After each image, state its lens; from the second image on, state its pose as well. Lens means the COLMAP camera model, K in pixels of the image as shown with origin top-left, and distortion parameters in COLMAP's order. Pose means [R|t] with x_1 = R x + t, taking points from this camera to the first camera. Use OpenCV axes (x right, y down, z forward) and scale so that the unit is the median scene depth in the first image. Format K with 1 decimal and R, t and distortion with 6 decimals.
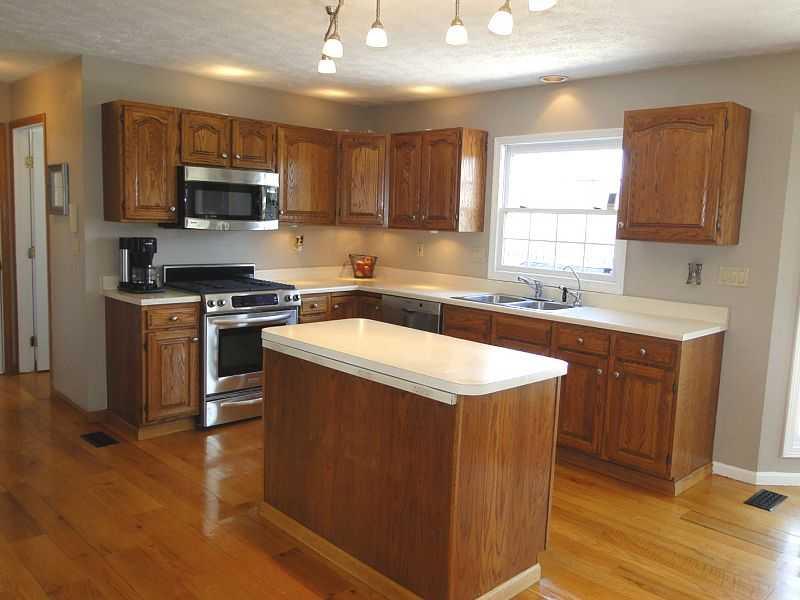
lens RADIAL K [[672.9, 0, 365.0], [0, 672.9, 300.5], [0, 0, 1]] dist [-0.012913, -0.002777]
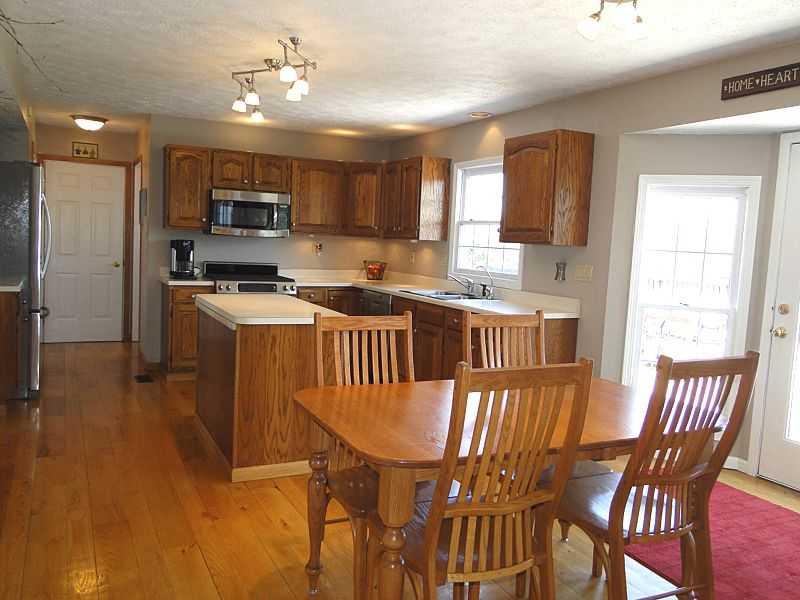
lens RADIAL K [[672.9, 0, 365.0], [0, 672.9, 300.5], [0, 0, 1]] dist [-0.012913, -0.002777]
pose [[0.949195, 0.037909, -0.312396, 0.445300], [-0.052621, 0.997861, -0.038795, 0.063654], [0.310257, 0.053263, 0.949159, -0.200334]]
